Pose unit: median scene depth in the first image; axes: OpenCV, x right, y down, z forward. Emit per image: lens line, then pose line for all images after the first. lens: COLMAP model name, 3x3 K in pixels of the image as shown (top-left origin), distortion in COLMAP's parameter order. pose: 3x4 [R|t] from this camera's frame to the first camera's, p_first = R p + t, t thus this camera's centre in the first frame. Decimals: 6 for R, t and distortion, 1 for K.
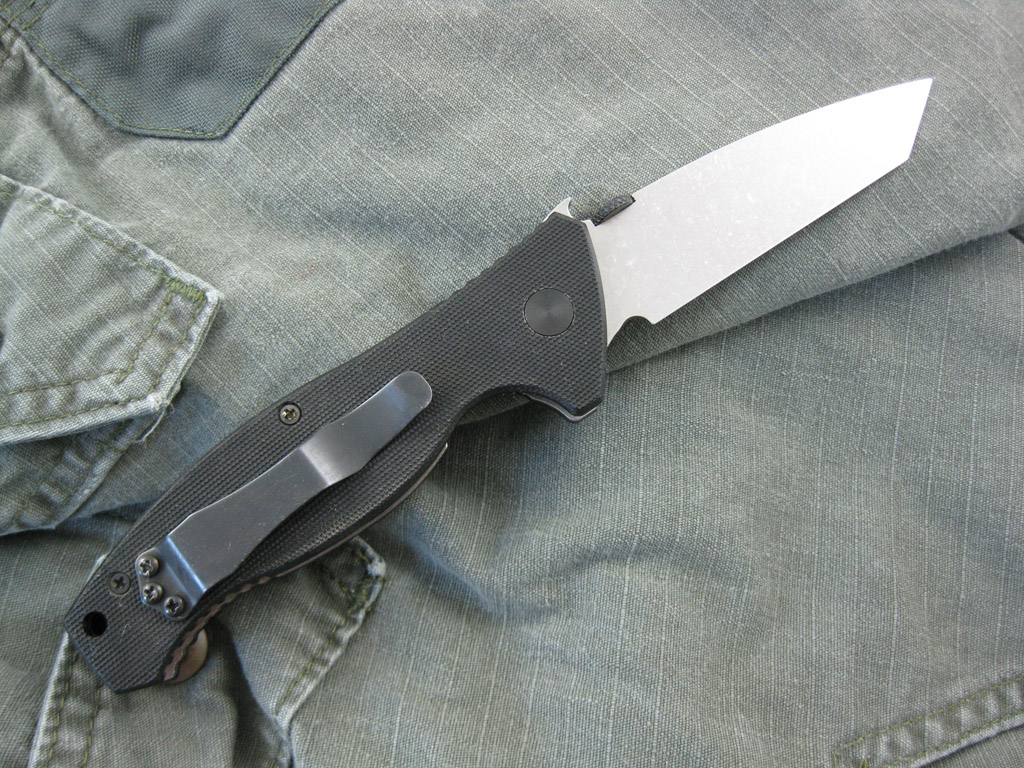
lens RADIAL K [[1167.7, 0, 514.7], [0, 1167.7, 403.2], [0, 0, 1]] dist [-0.116266, 0.000000]
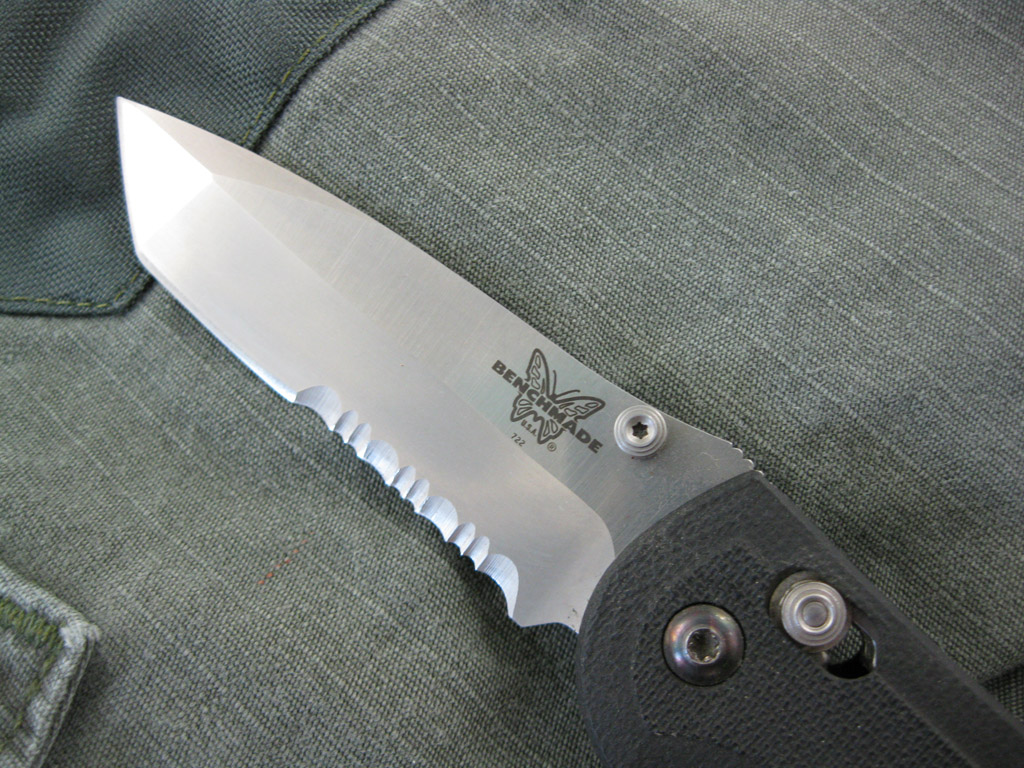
lens RADIAL K [[1167.7, 0, 494.9], [0, 1167.7, 420.1], [0, 0, 1]] dist [-0.116266, 0.000000]
pose [[0.997671, -0.047043, -0.049402, -0.057705], [0.040830, 0.991933, -0.120011, -0.115643], [0.054649, 0.117715, 0.991543, 0.520371]]
